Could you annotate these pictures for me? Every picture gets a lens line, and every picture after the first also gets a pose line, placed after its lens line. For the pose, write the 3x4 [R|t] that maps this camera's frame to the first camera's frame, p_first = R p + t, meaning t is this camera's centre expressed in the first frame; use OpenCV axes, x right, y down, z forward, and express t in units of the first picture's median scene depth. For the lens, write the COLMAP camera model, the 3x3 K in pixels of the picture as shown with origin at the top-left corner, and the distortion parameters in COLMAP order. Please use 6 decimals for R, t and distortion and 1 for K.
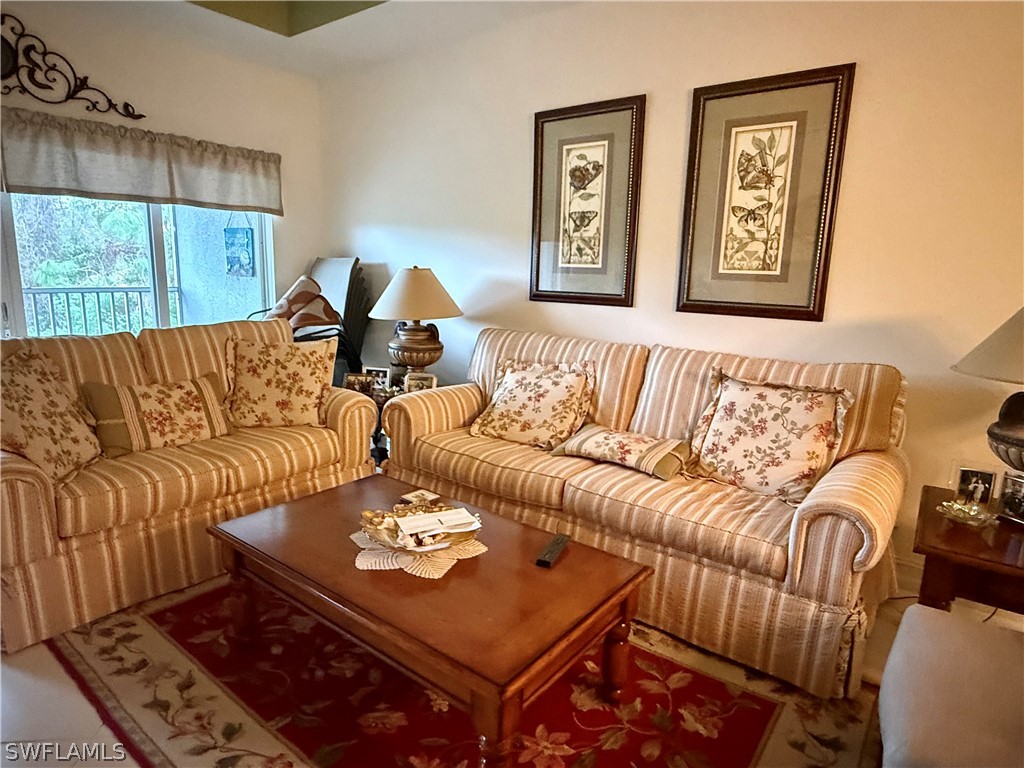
lens RADIAL K [[598.1, 0, 501.8], [0, 598.1, 383.0], [0, 0, 1]] dist [-0.000353, 0.000884]
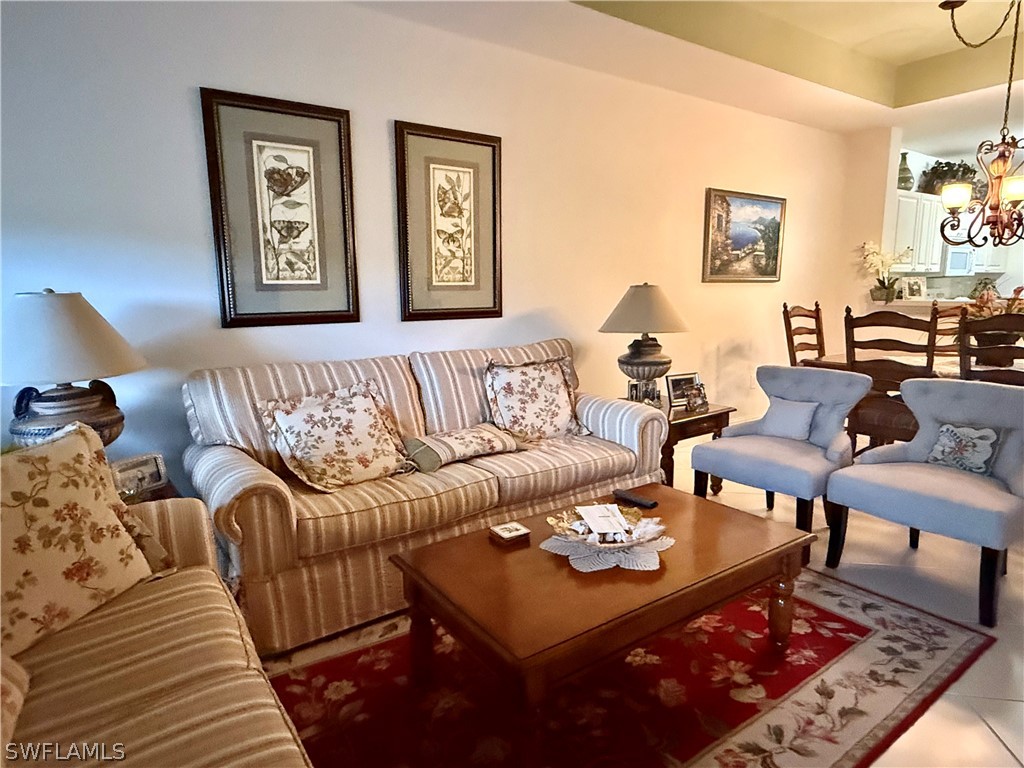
lens RADIAL K [[598.1, 0, 509.0], [0, 598.1, 388.3], [0, 0, 1]] dist [-0.000353, 0.000884]
pose [[0.298495, -0.189490, 0.935411, -0.669207], [0.196519, 0.971294, 0.134049, -0.104626], [-0.933960, 0.143813, 0.327165, 0.458725]]
